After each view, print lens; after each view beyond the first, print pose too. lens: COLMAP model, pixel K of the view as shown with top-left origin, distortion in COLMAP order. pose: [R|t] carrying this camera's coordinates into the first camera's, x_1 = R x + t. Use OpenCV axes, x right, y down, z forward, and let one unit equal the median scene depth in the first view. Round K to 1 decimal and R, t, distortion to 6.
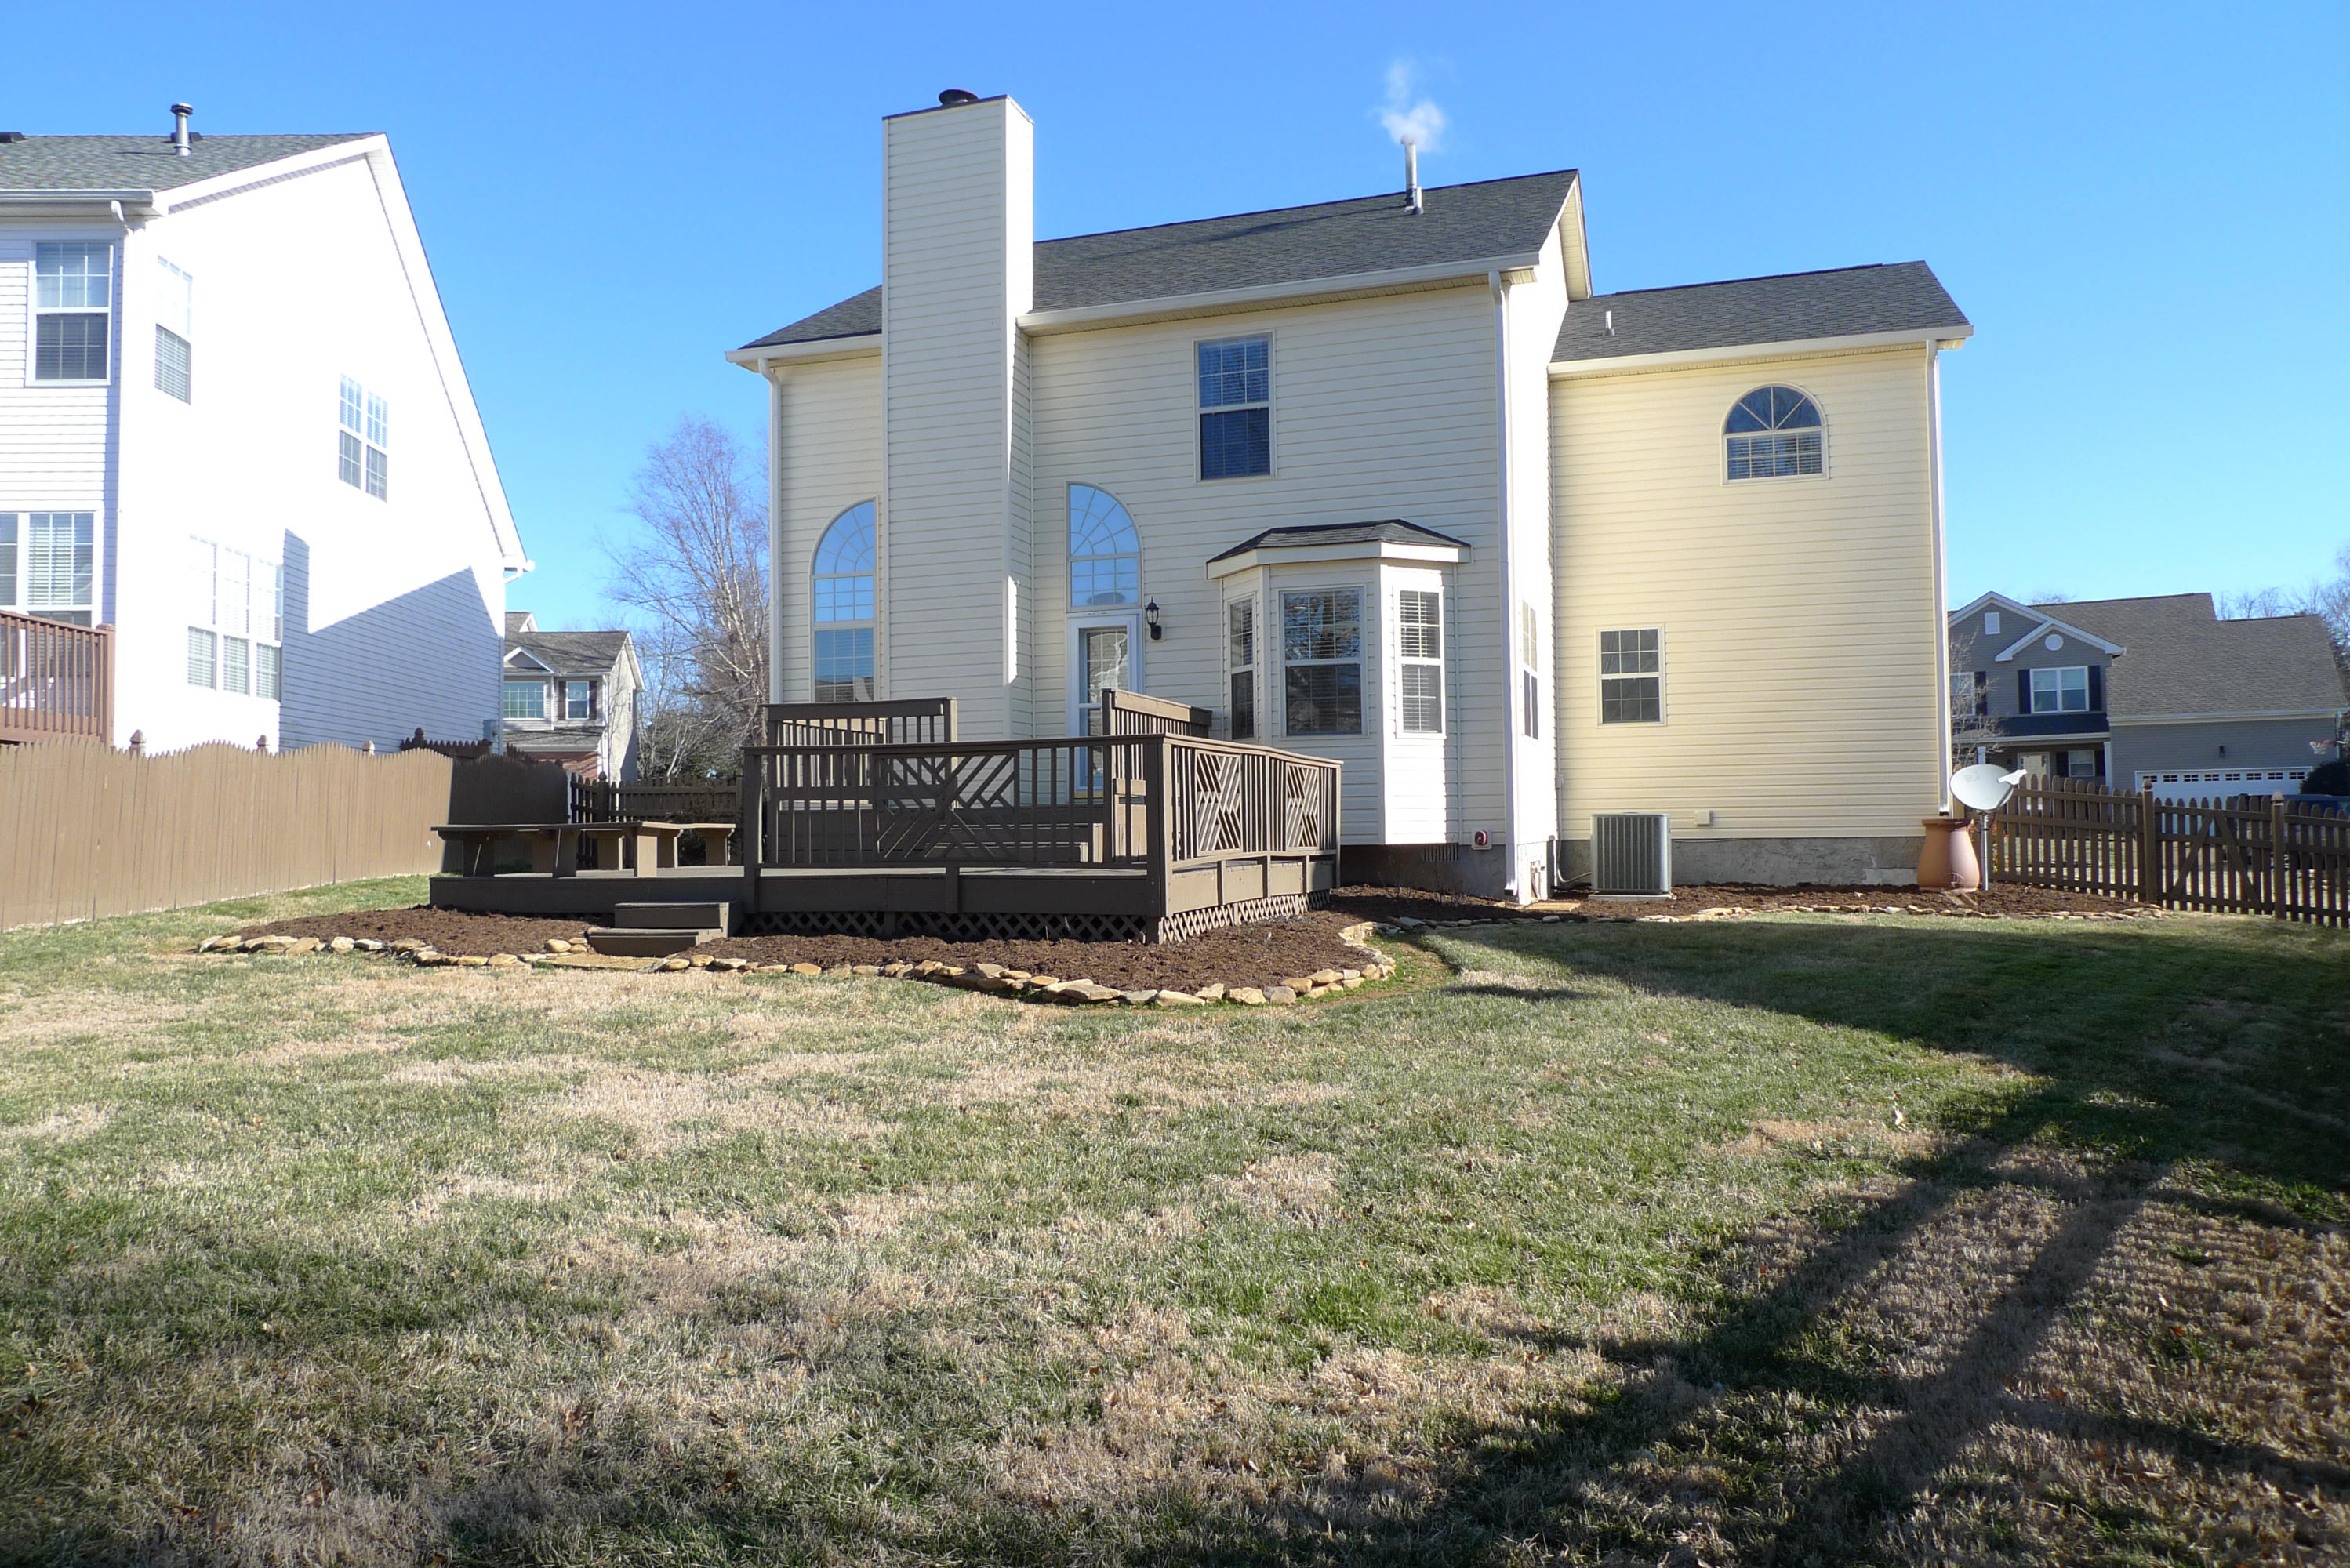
lens RADIAL K [[1651.1, 0, 1175.0], [0, 1651.1, 784.0], [0, 0, 1]] dist [-0.040926, -0.003646]
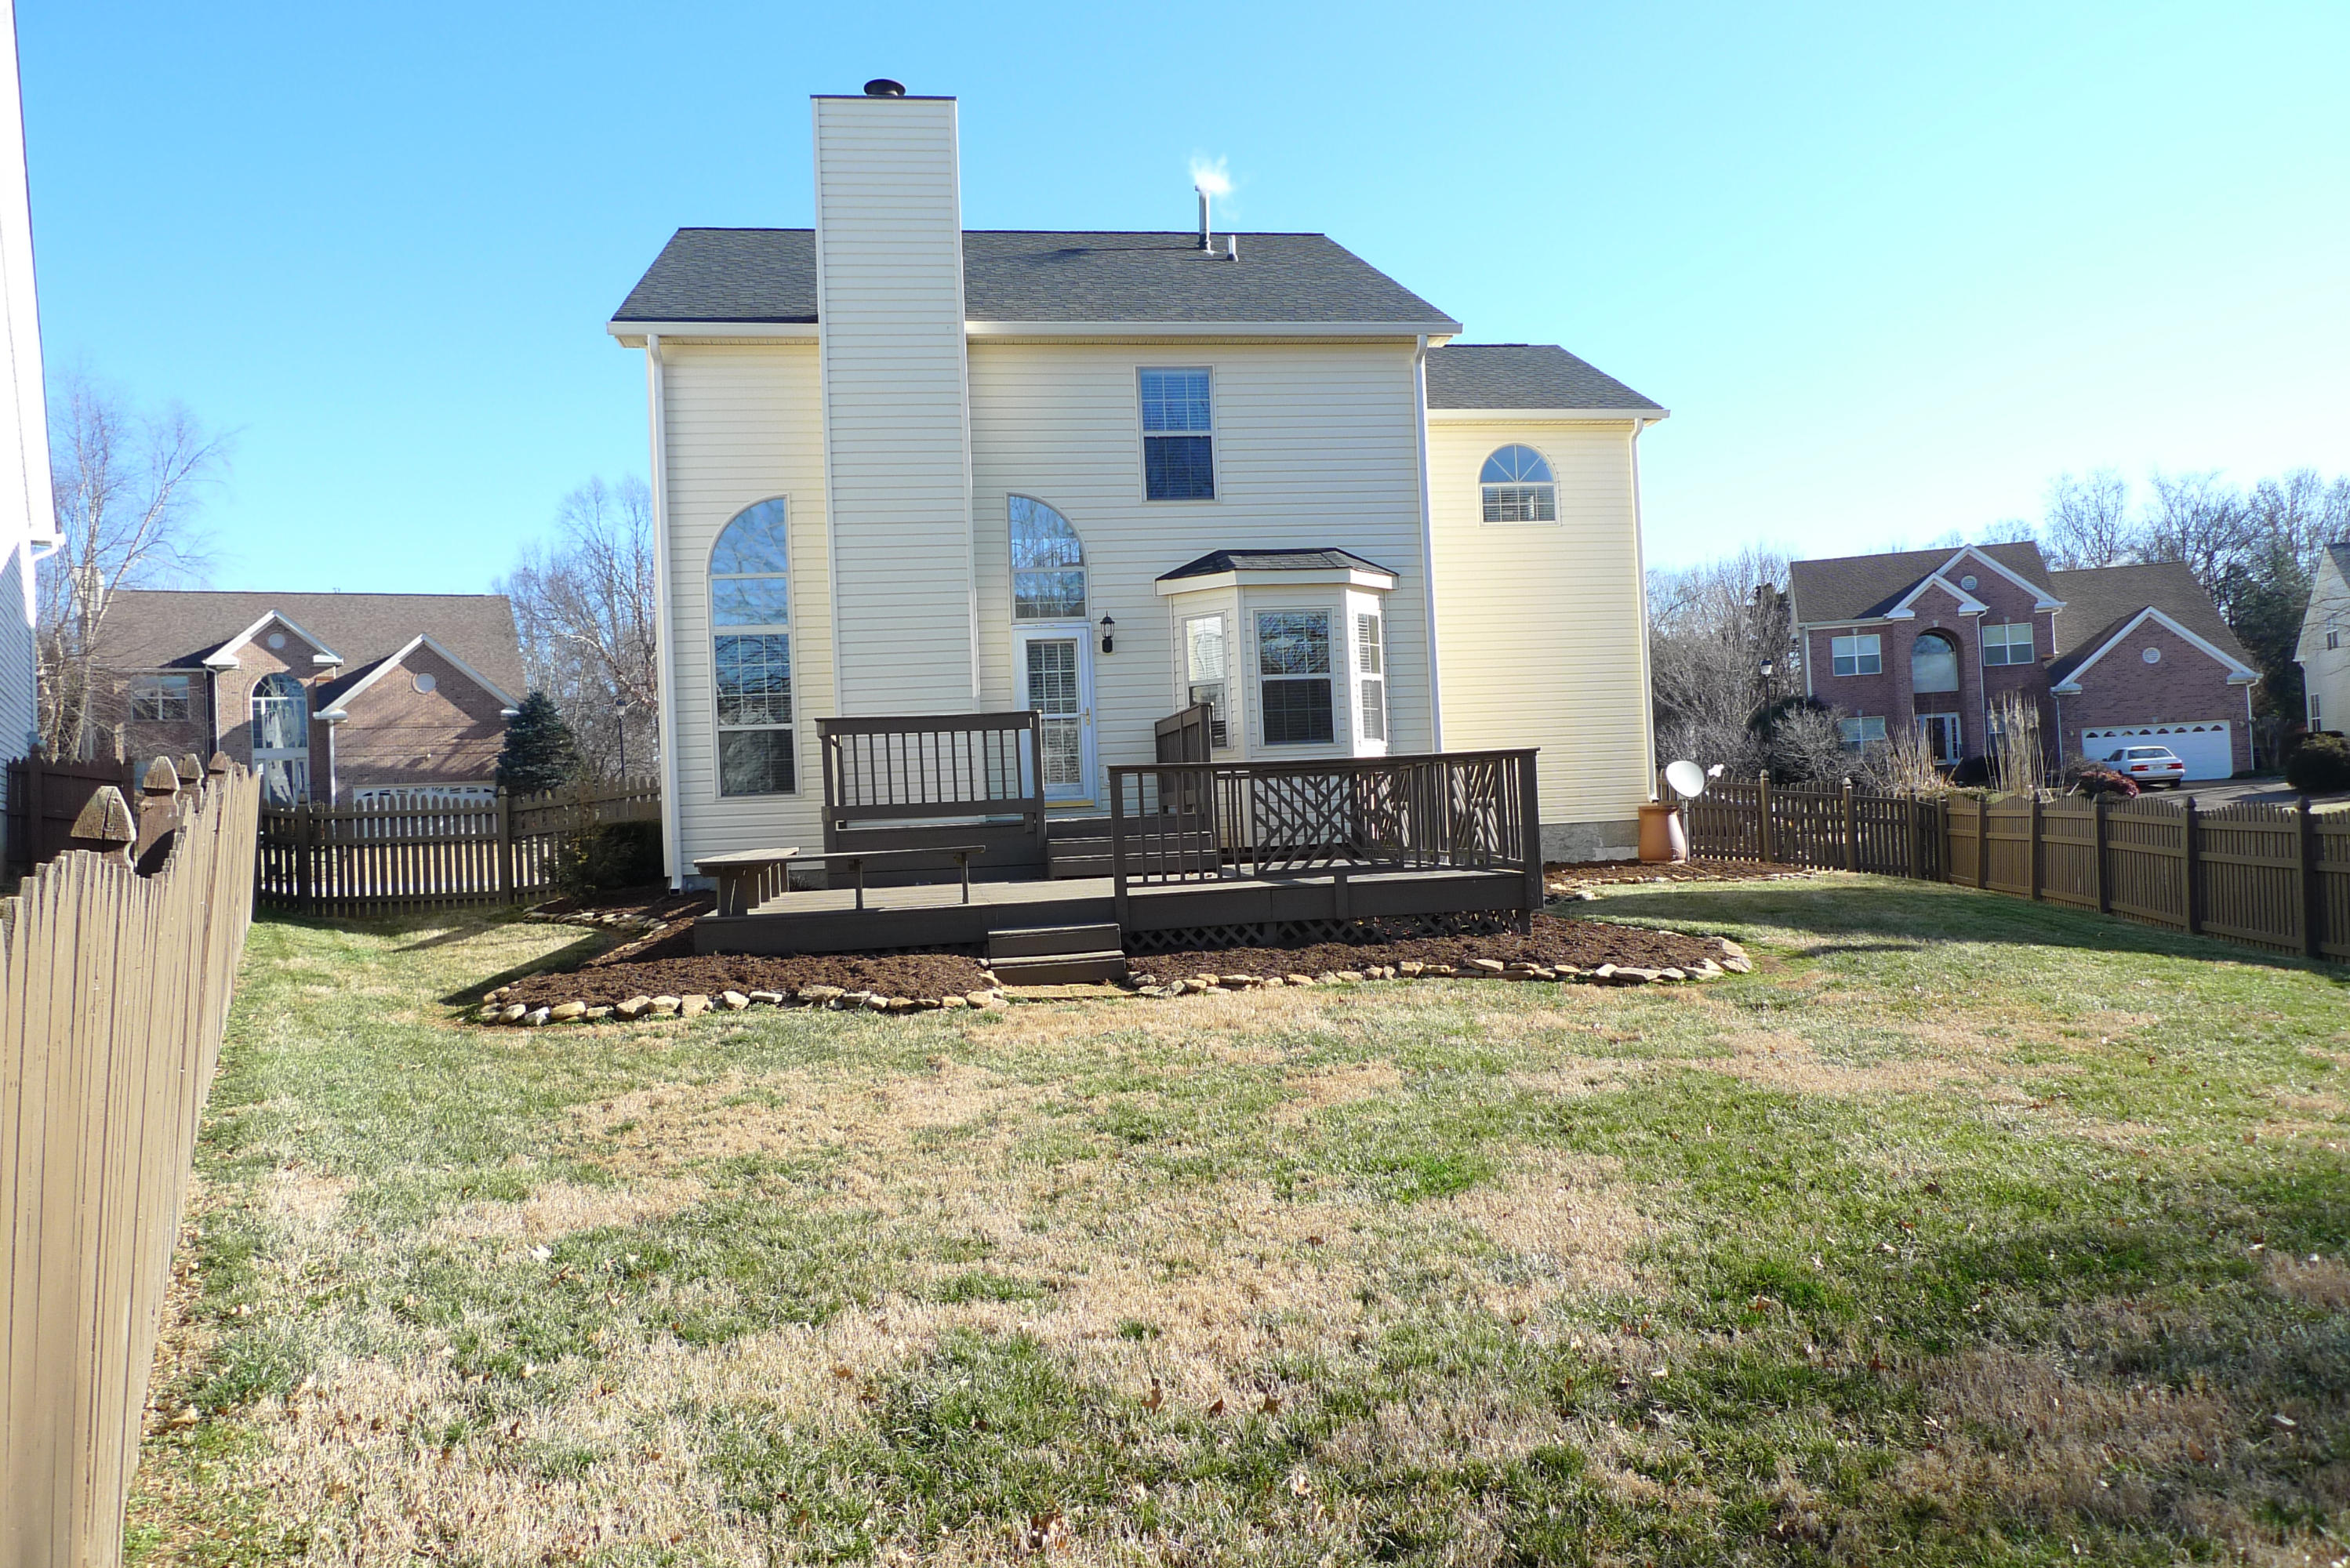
lens RADIAL K [[1651.1, 0, 1175.0], [0, 1651.1, 784.0], [0, 0, 1]] dist [-0.040926, -0.003646]
pose [[0.883840, -0.022214, 0.467262, -0.461521], [0.021700, 0.999744, 0.006484, -0.011272], [-0.467286, 0.004409, 0.884095, 0.069590]]
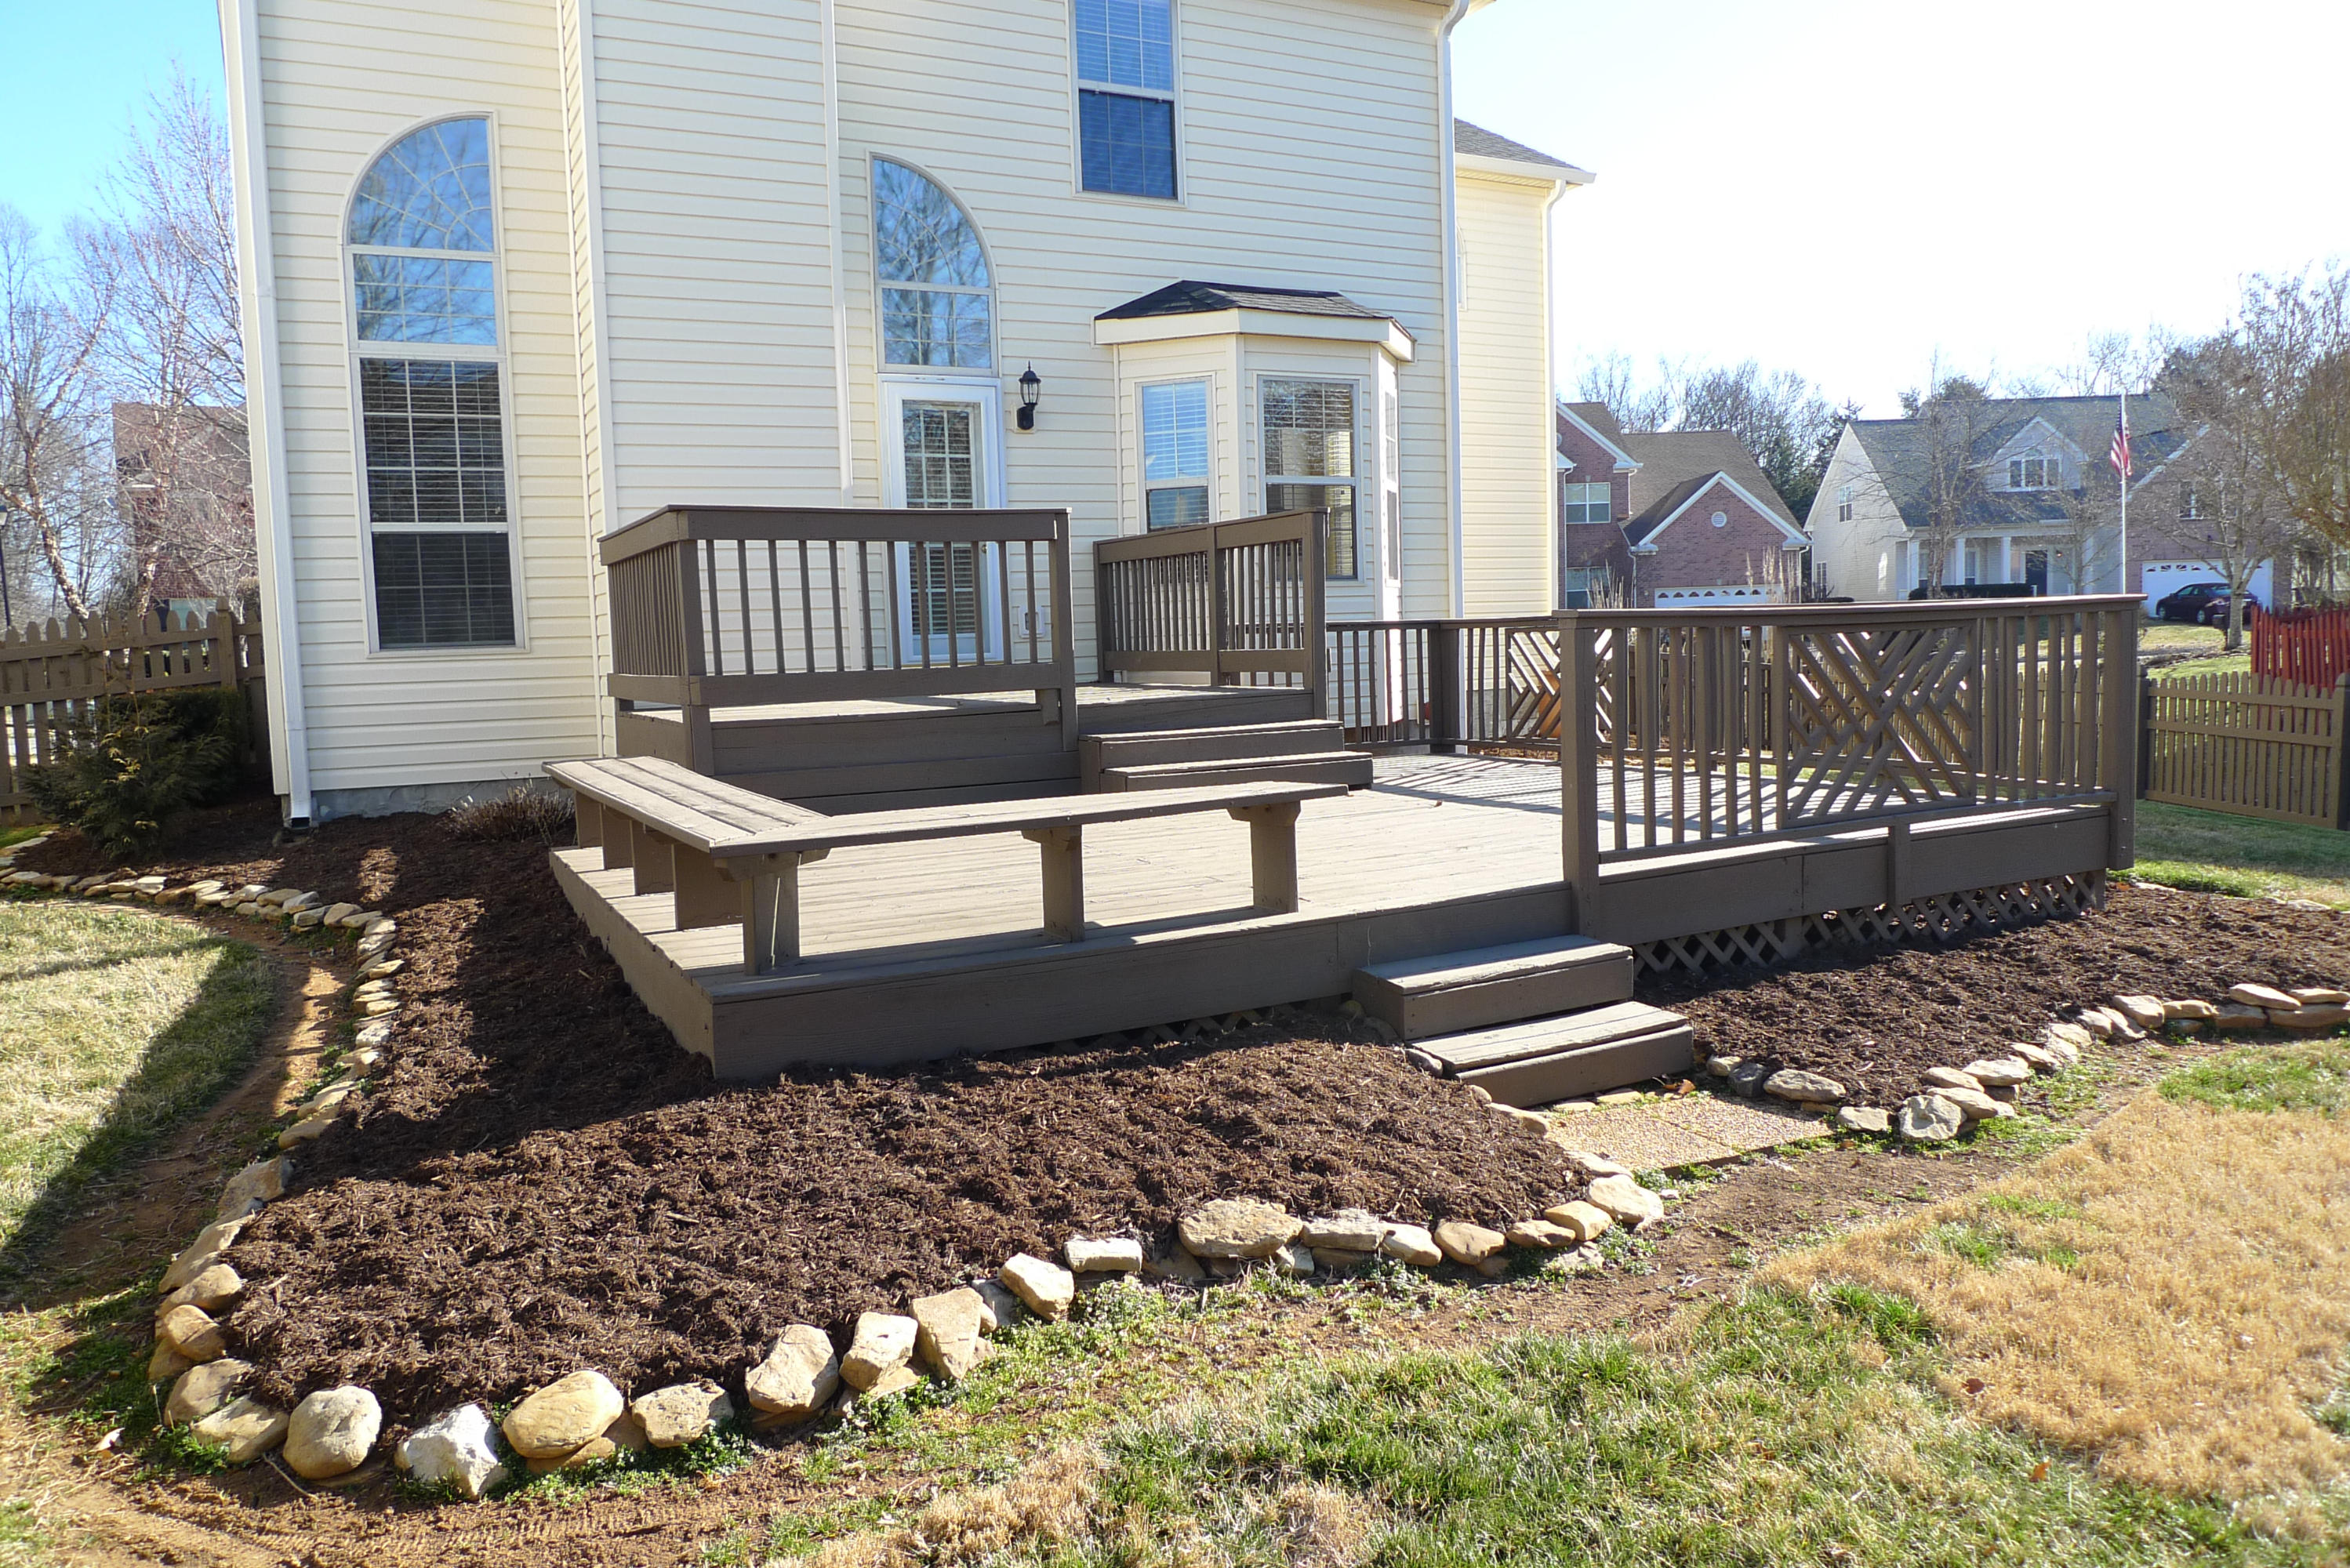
lens RADIAL K [[1640.4, 0, 1175.0], [0, 1640.4, 784.0], [0, 0, 1]] dist [-0.034197, 0.000454]
pose [[0.688522, -0.077472, 0.721066, -0.454870], [0.003169, 0.994590, 0.103835, -0.014464], [-0.725209, -0.069208, 0.685042, 0.504784]]
